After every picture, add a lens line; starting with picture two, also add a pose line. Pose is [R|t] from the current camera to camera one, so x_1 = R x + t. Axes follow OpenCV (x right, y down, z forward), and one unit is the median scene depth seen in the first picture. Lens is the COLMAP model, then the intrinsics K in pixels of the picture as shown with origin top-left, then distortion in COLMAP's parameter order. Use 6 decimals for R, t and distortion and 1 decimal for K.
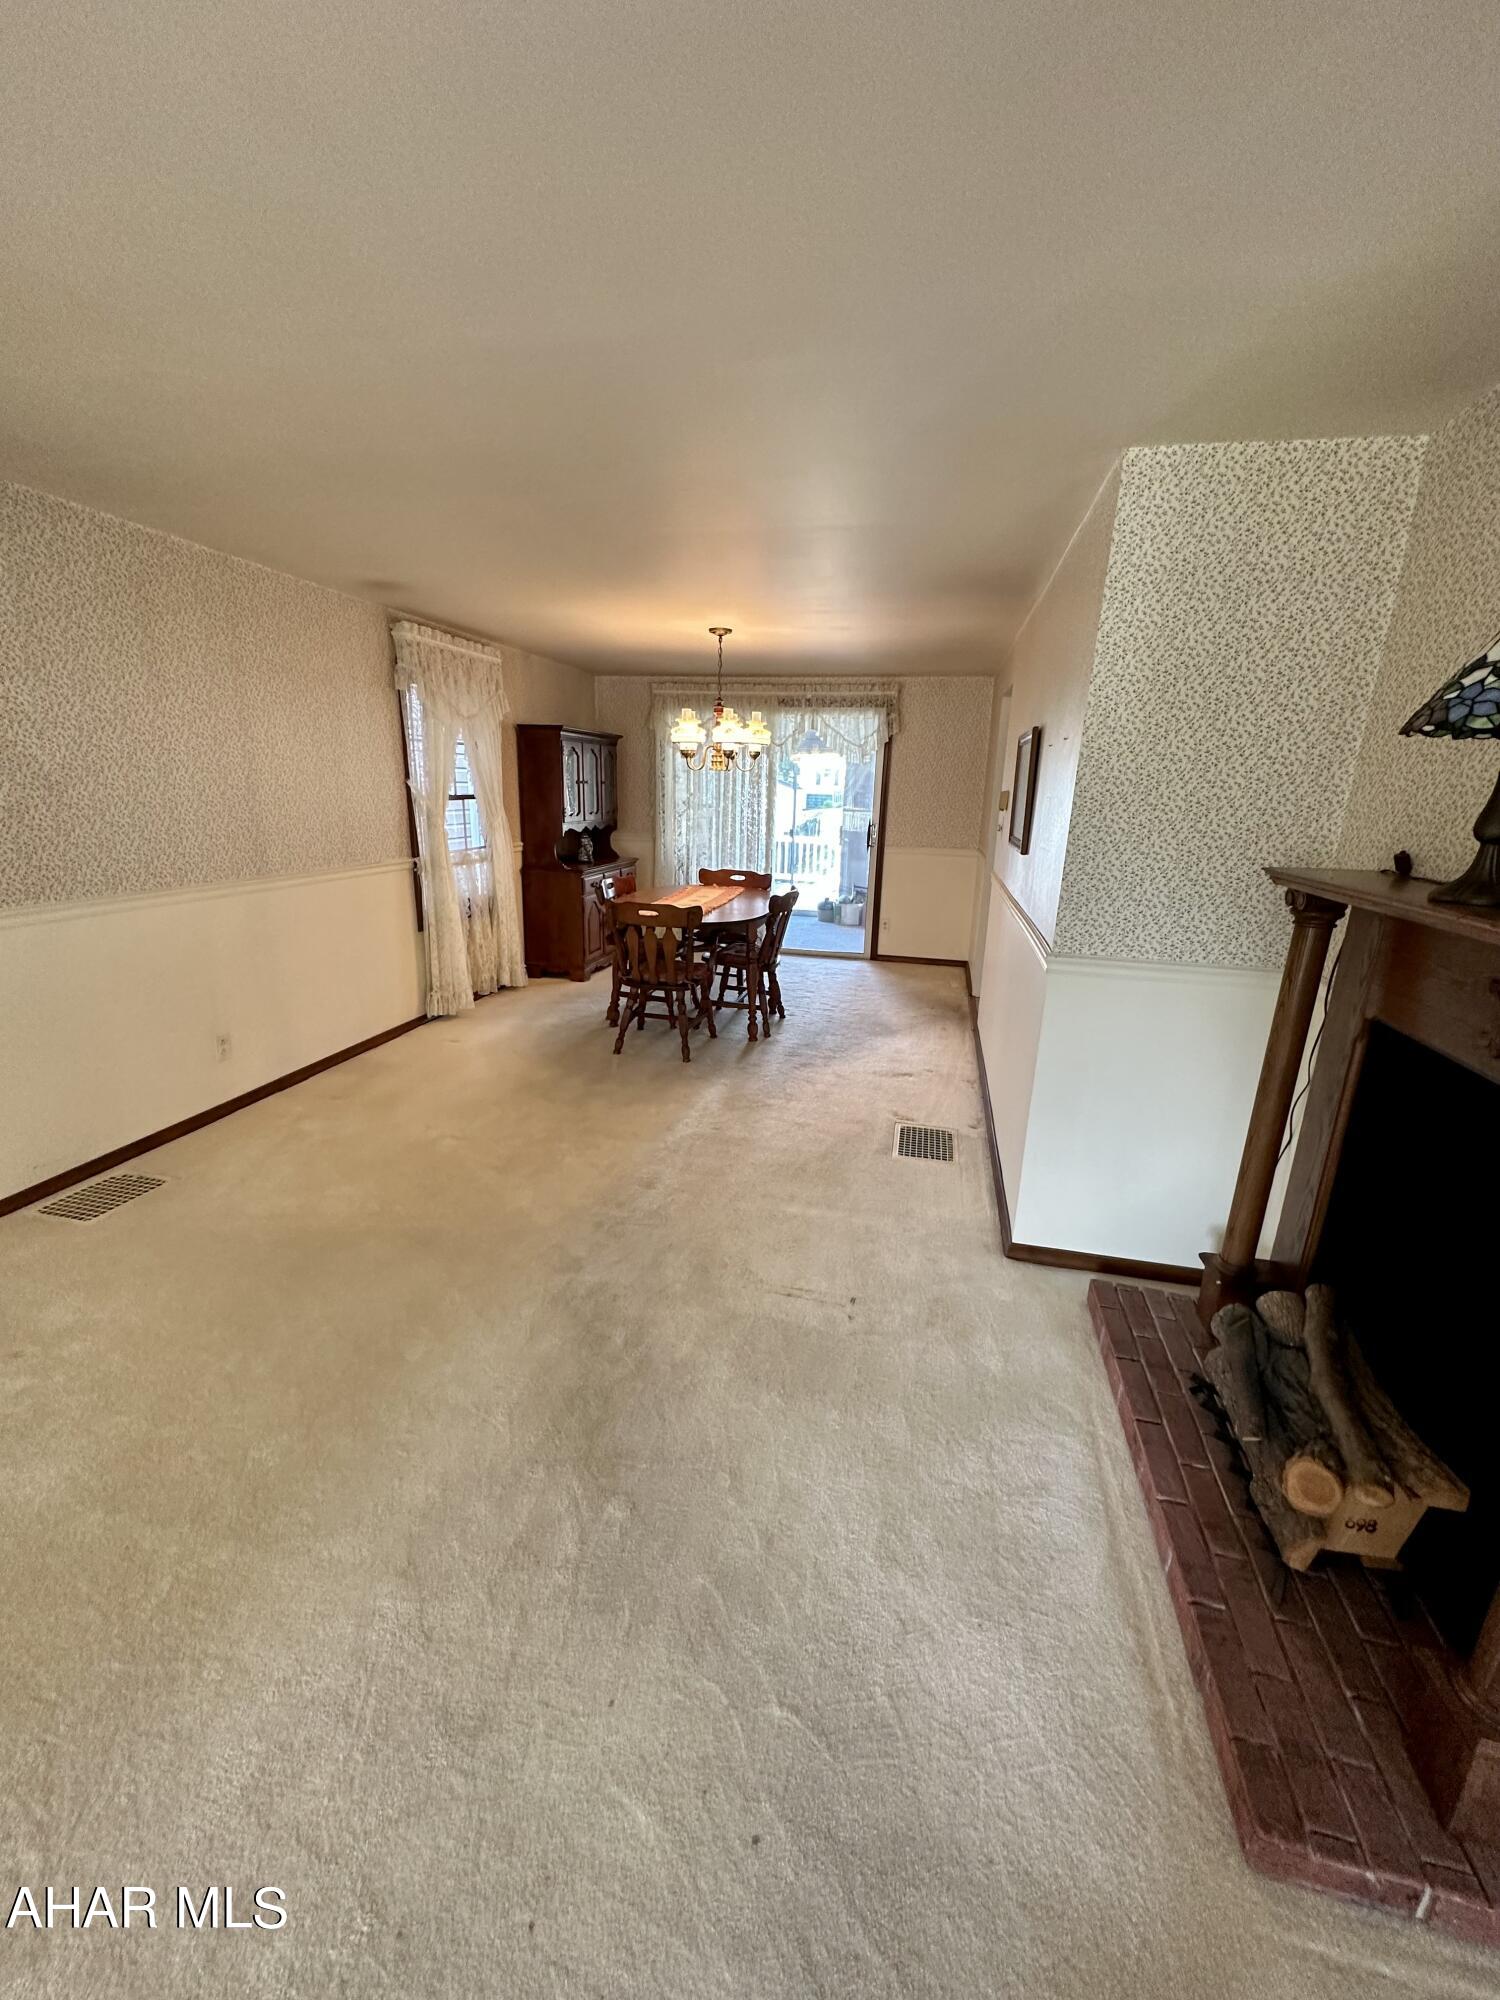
lens RADIAL K [[794.9, 0, 749.7], [0, 794.9, 1003.6], [0, 0, 1]] dist [-0.002249, 0.000408]
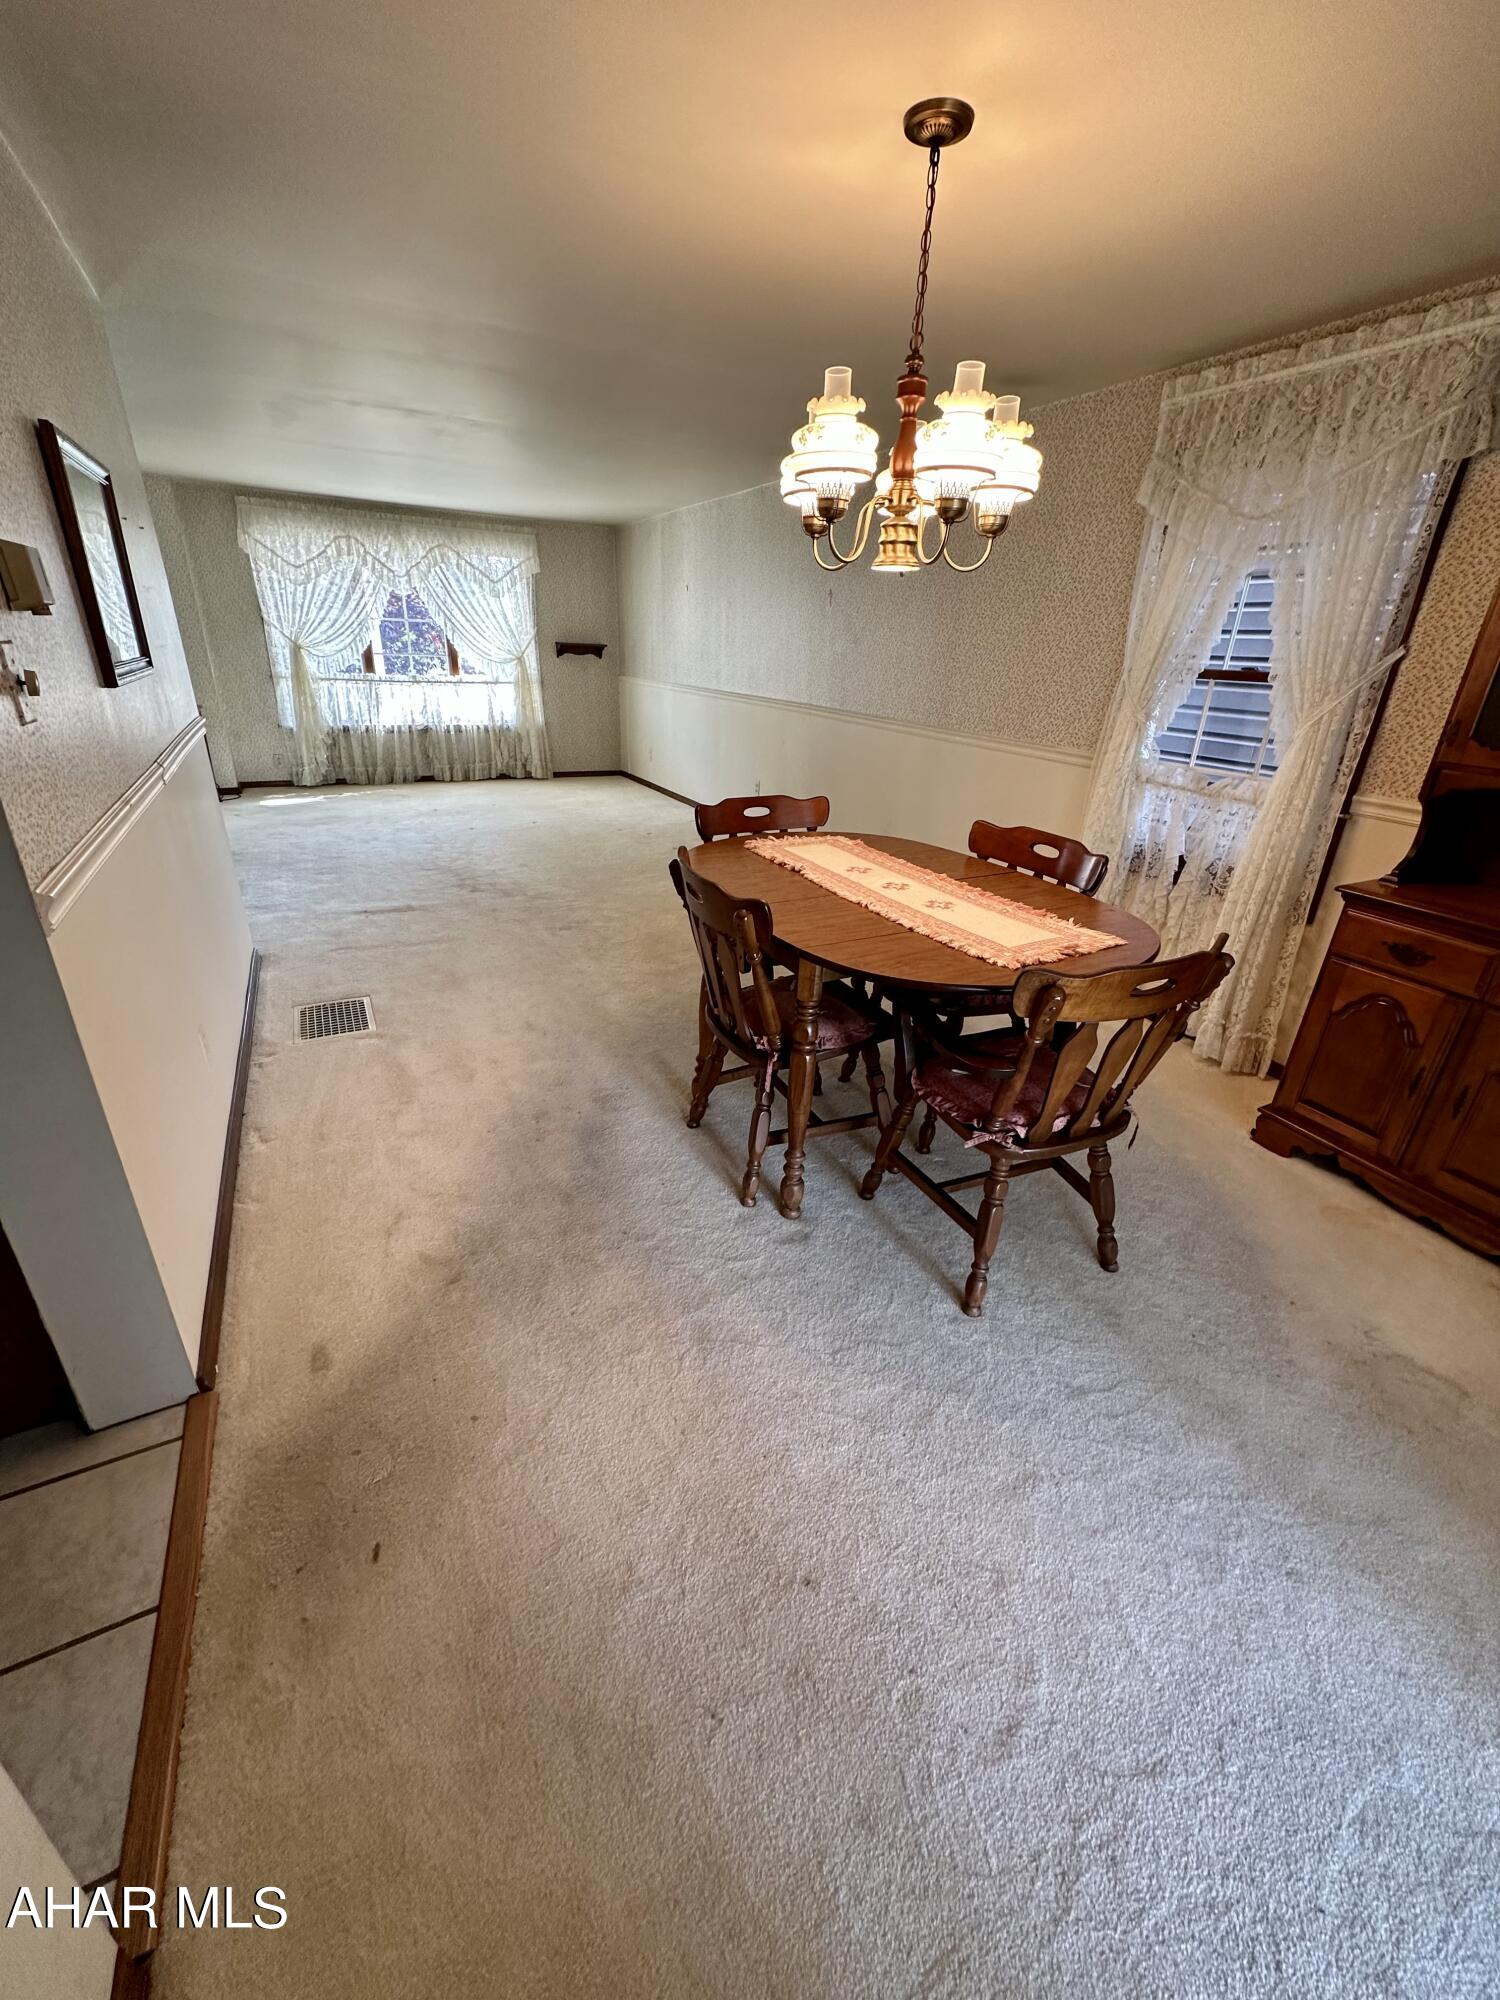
lens RADIAL K [[794.9, 0, 753.2], [0, 794.9, 994.7], [0, 0, 1]] dist [-0.002249, 0.000408]
pose [[-0.762043, 0.208684, -0.612977, 0.267096], [-0.229604, 0.798052, 0.557131, -0.296440], [0.605452, 0.565300, -0.560236, 1.170046]]
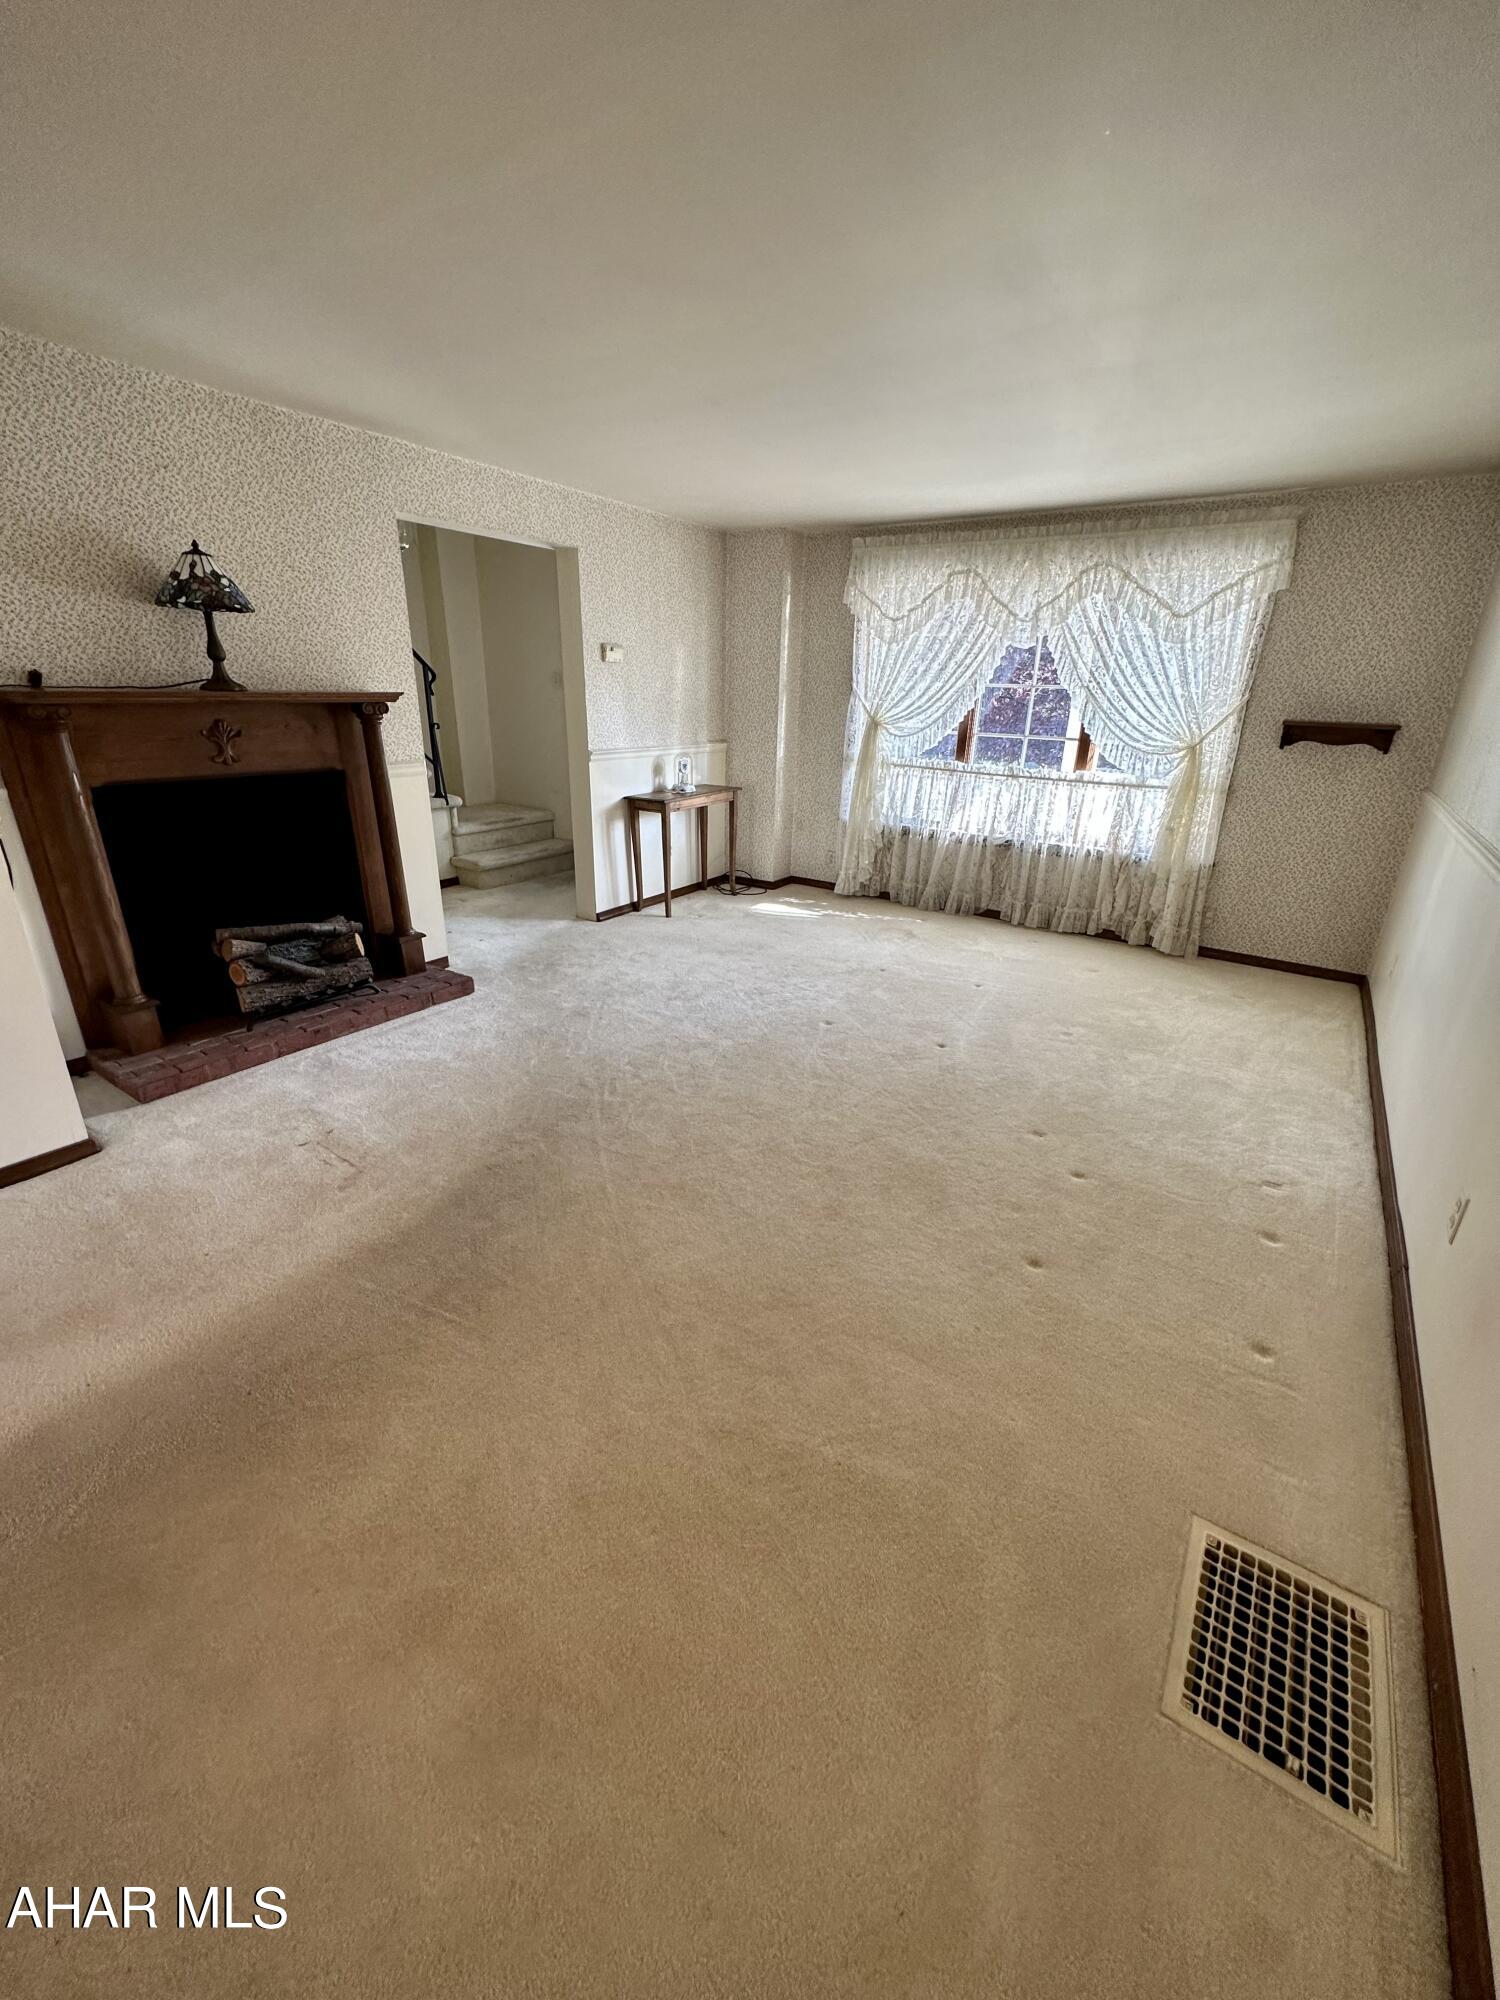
lens RADIAL K [[794.9, 0, 751.9], [0, 794.9, 996.3], [0, 0, 1]] dist [-0.002249, 0.000408]
pose [[-0.925021, -0.184258, 0.332241, -0.334499], [0.049548, 0.808536, 0.586357, -0.170901], [-0.376670, 0.558855, -0.738783, 0.654869]]
